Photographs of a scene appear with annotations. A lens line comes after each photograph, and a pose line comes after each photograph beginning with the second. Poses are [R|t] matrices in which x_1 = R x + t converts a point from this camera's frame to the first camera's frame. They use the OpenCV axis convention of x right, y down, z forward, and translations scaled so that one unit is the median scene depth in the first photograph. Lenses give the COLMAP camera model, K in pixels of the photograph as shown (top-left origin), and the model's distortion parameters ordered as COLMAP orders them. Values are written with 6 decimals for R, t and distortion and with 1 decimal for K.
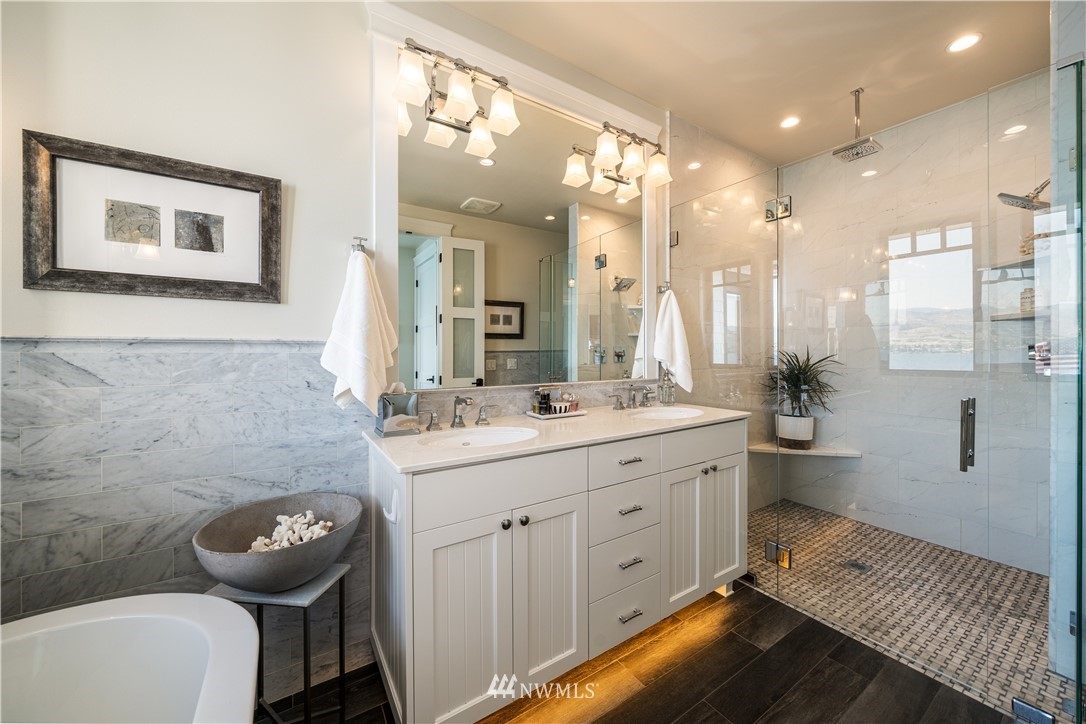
lens RADIAL K [[419.2, 0, 529.8], [0, 419.2, 347.6], [0, 0, 1]] dist [-0.002140, 0.000260]
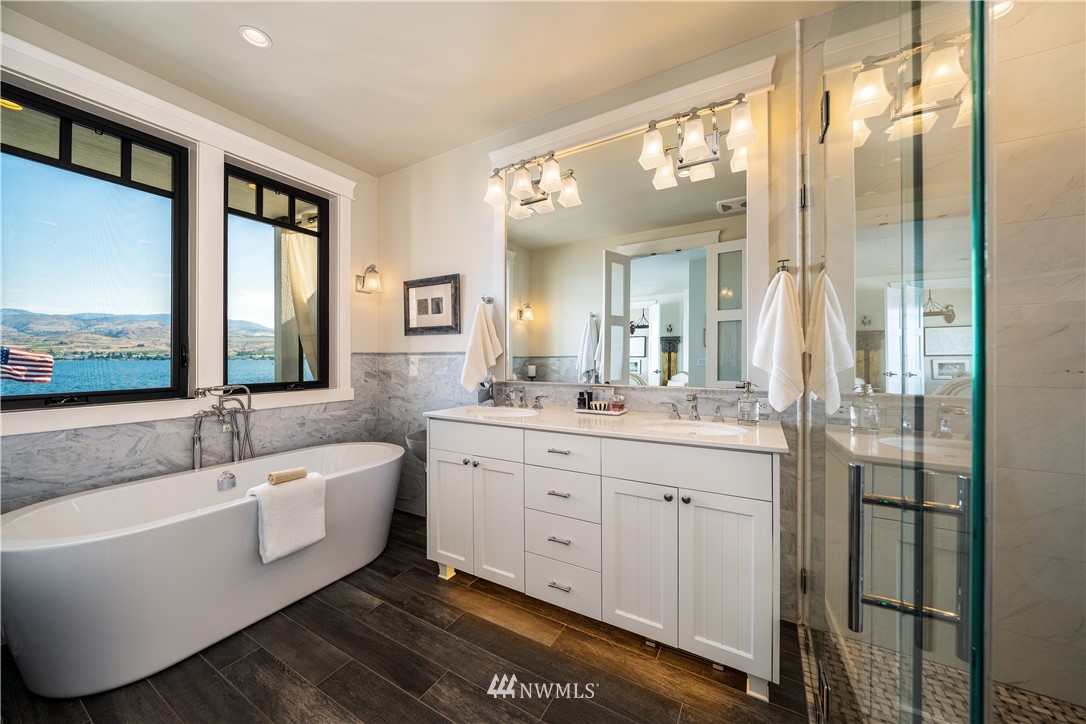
lens RADIAL K [[378.9, 0, 550.9], [0, 378.9, 357.6], [0, 0, 1]] dist [-0.004886, -0.000306]
pose [[0.443717, -0.004491, -0.896156, 1.327551], [0.010571, 0.999944, 0.000223, 0.016971], [0.896105, -0.009572, 0.443740, 0.604693]]
